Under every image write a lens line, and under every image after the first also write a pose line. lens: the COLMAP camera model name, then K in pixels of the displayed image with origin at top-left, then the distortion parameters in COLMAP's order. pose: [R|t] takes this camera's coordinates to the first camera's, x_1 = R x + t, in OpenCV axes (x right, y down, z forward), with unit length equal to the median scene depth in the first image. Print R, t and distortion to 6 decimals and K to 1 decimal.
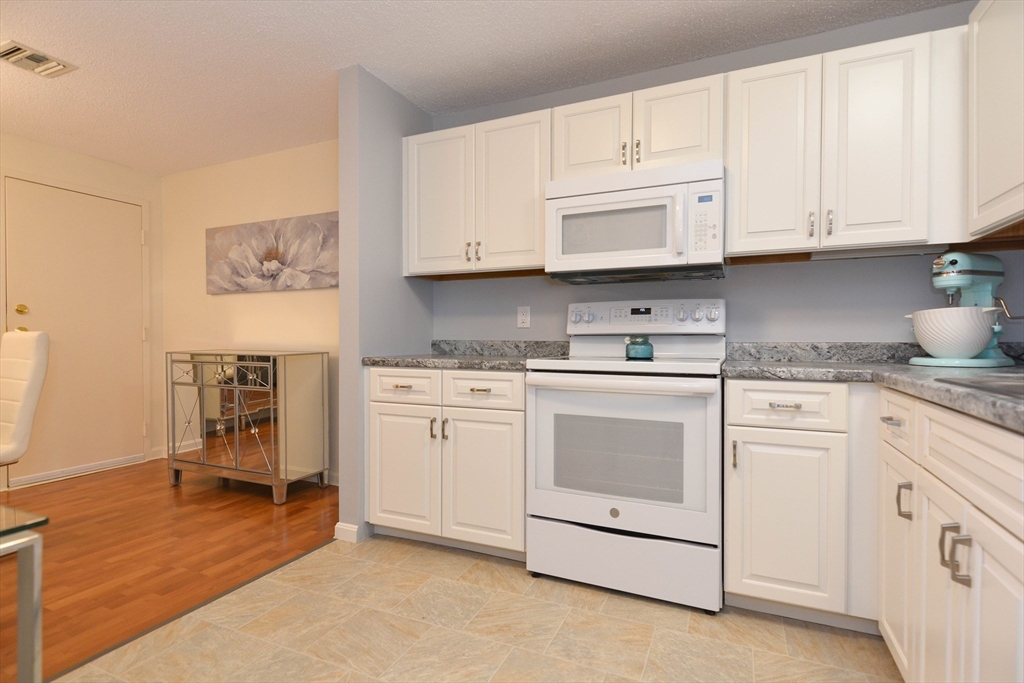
lens RADIAL K [[490.4, 0, 522.1], [0, 490.4, 344.9], [0, 0, 1]] dist [0.018648, -0.011387]
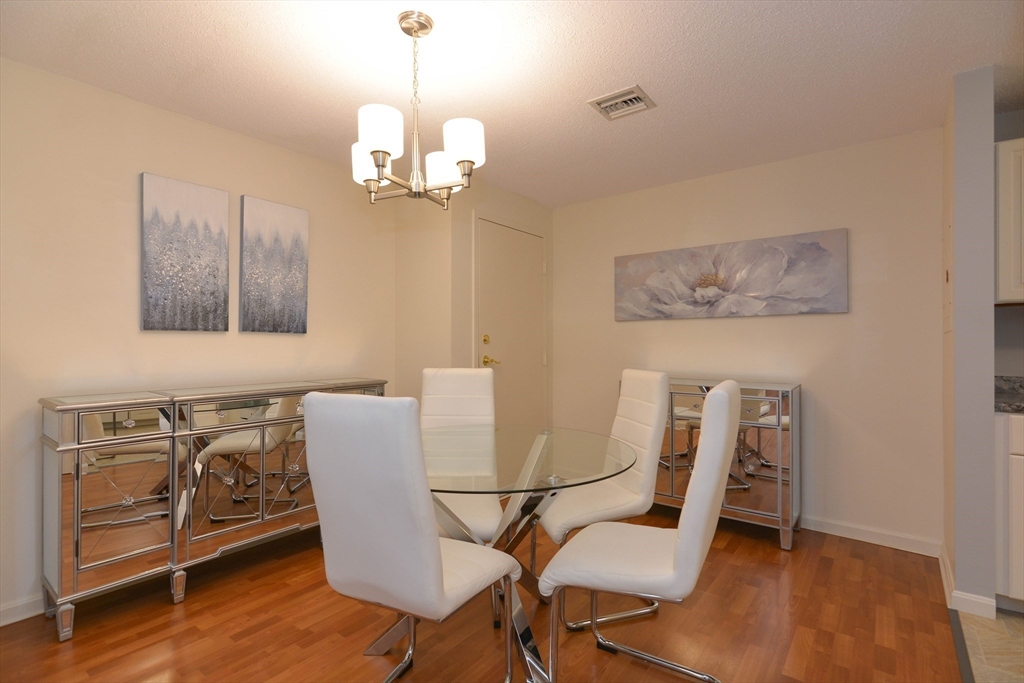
lens RADIAL K [[490.4, 0, 521.3], [0, 490.4, 342.3], [0, 0, 1]] dist [0.018648, -0.011387]
pose [[0.971974, -0.002642, -0.235072, -0.989133], [-0.002346, 0.999778, -0.020936, -0.062914], [0.235075, 0.020901, 0.971752, -0.040485]]
